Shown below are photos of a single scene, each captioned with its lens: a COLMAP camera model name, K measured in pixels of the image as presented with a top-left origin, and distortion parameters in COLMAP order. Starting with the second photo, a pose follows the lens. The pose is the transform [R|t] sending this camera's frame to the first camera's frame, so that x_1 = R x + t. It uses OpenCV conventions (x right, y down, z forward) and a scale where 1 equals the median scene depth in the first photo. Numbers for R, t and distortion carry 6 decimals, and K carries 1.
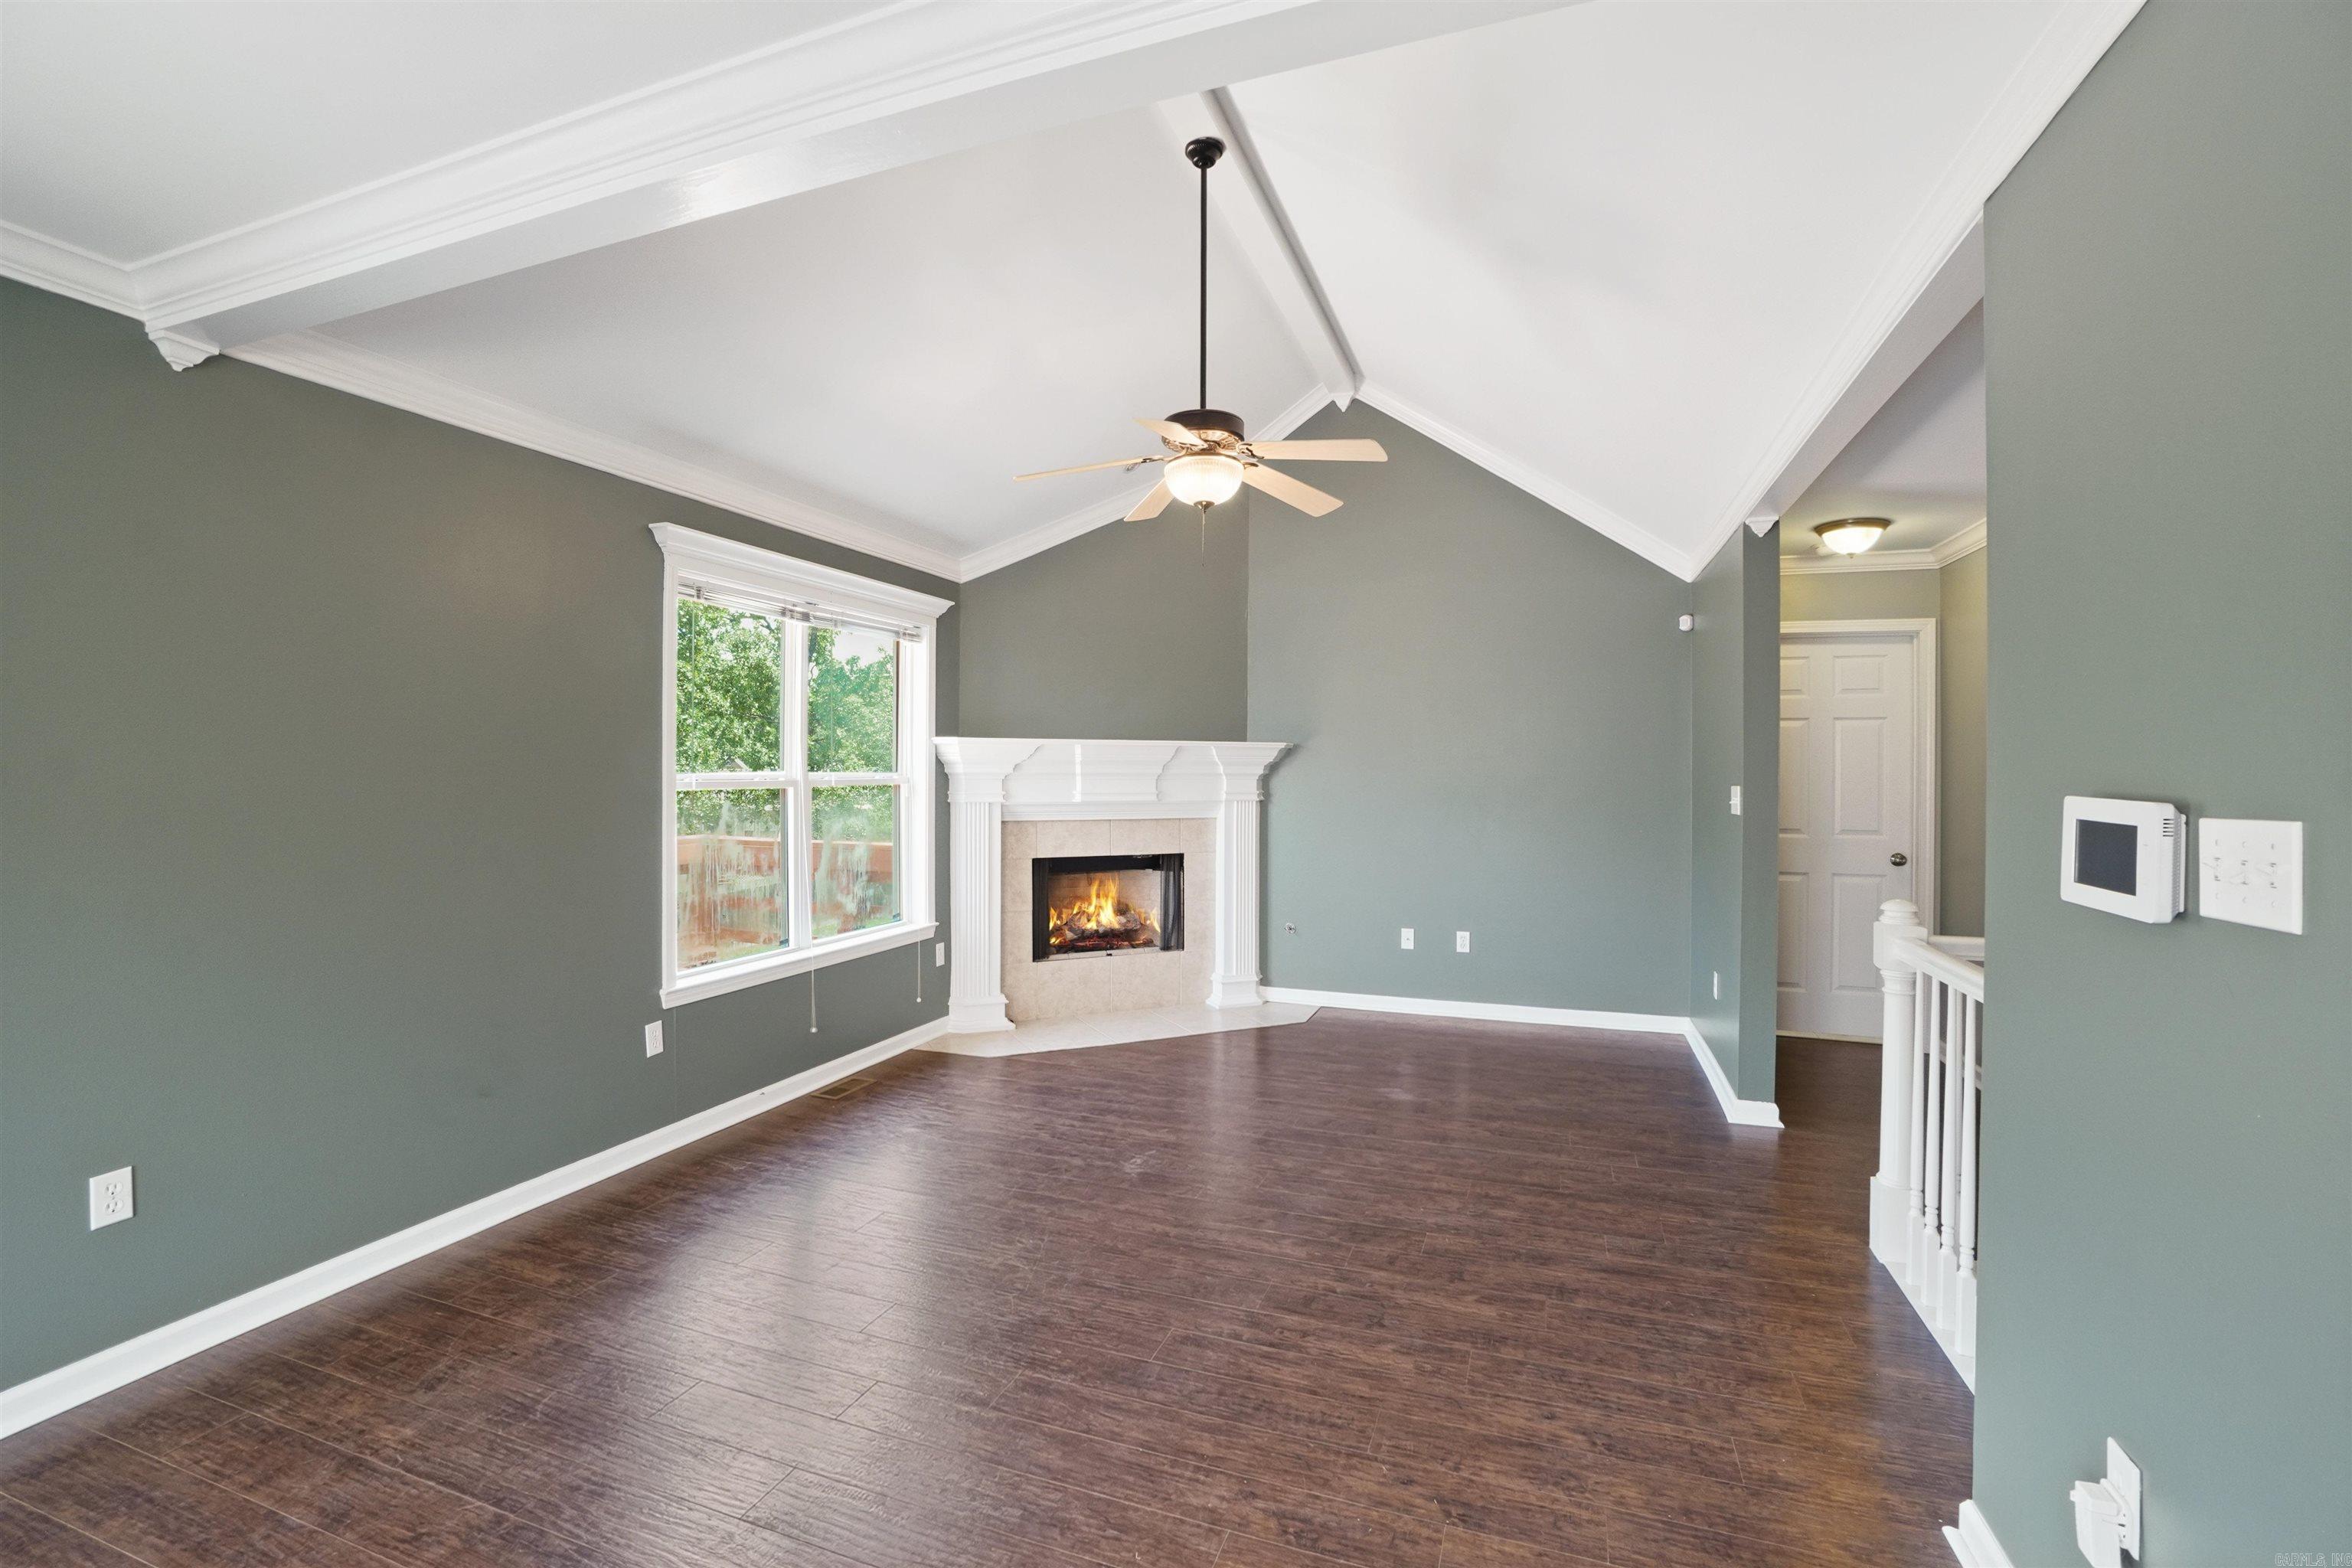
lens RADIAL K [[1049.9, 0, 1161.0], [0, 1049.9, 793.2], [0, 0, 1]] dist [-0.030585, 0.002755]
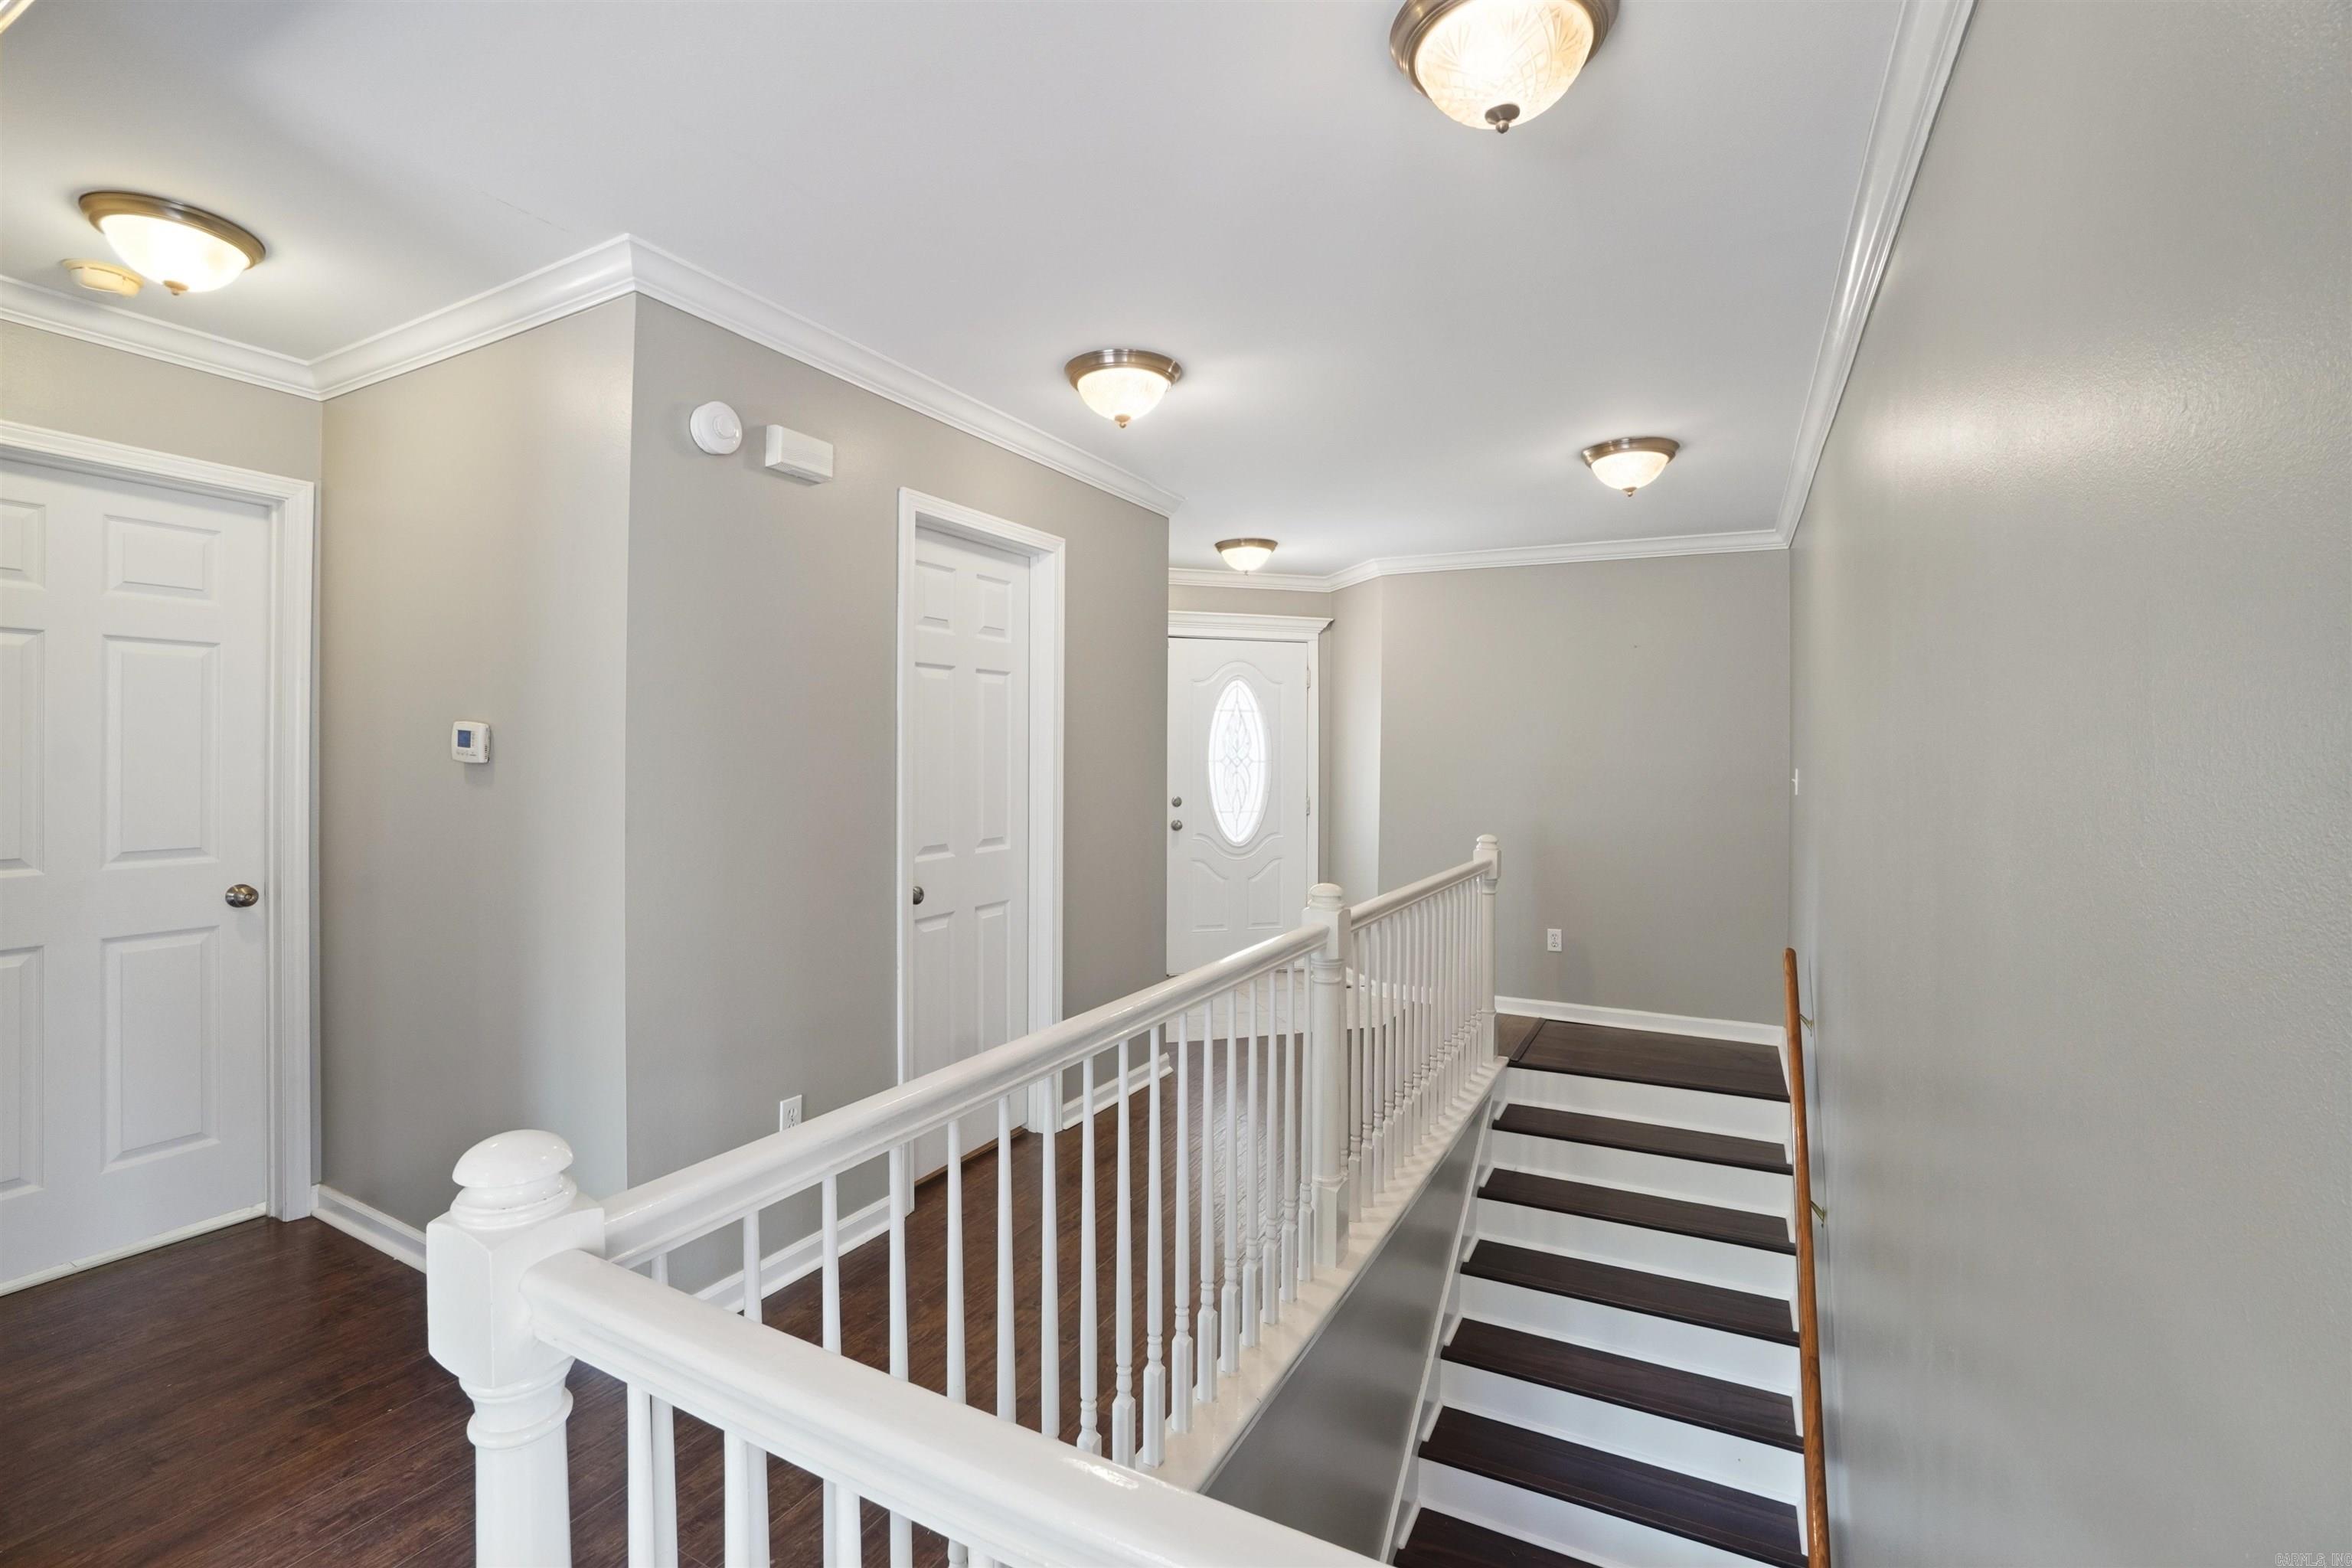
lens RADIAL K [[1049.9, 0, 1229.8], [0, 1049.9, 734.6], [0, 0, 1]] dist [-0.030585, 0.002755]
pose [[0.123406, 0.013032, 0.992271, 0.233152], [0.015100, 0.999773, -0.015008, -0.007852], [-0.992241, 0.016835, 0.123182, 0.408143]]
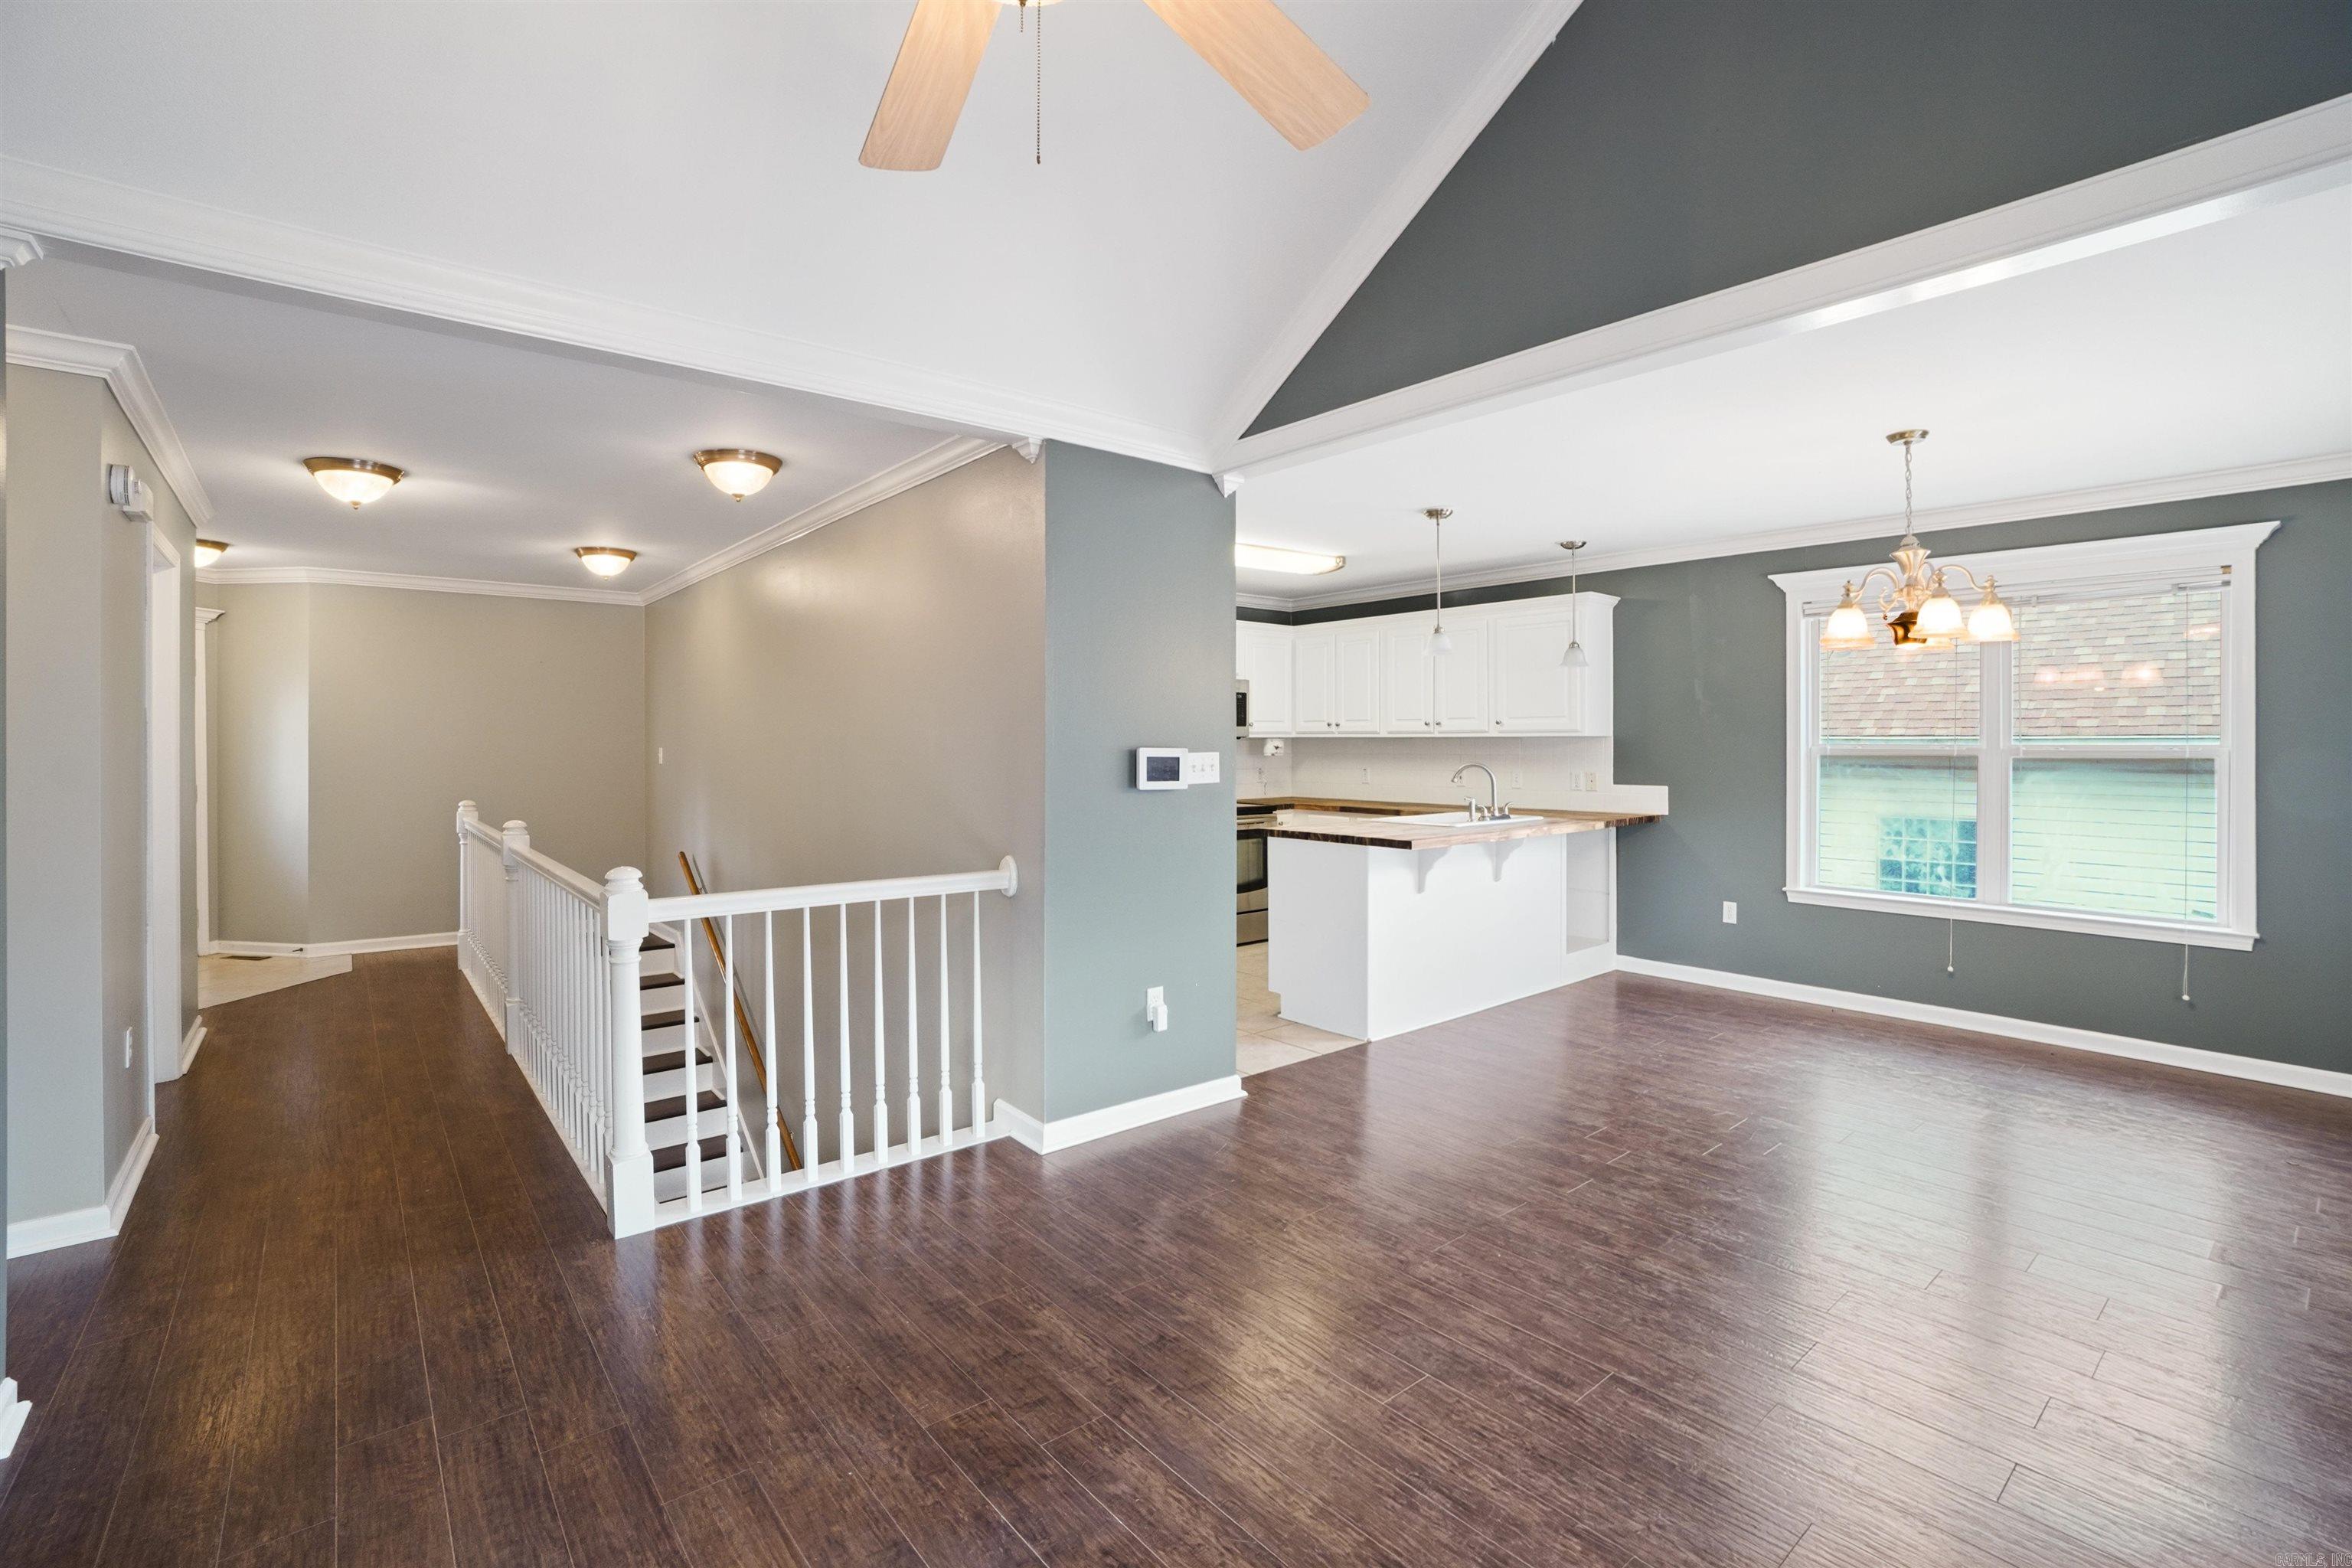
lens RADIAL K [[1049.9, 0, 1167.6], [0, 1049.9, 747.6], [0, 0, 1]] dist [-0.030585, 0.002755]
pose [[-0.868033, -0.012648, 0.496345, -0.119381], [0.001998, 0.999578, 0.028965, -0.019123], [-0.496502, 0.026135, -0.867642, 0.872418]]
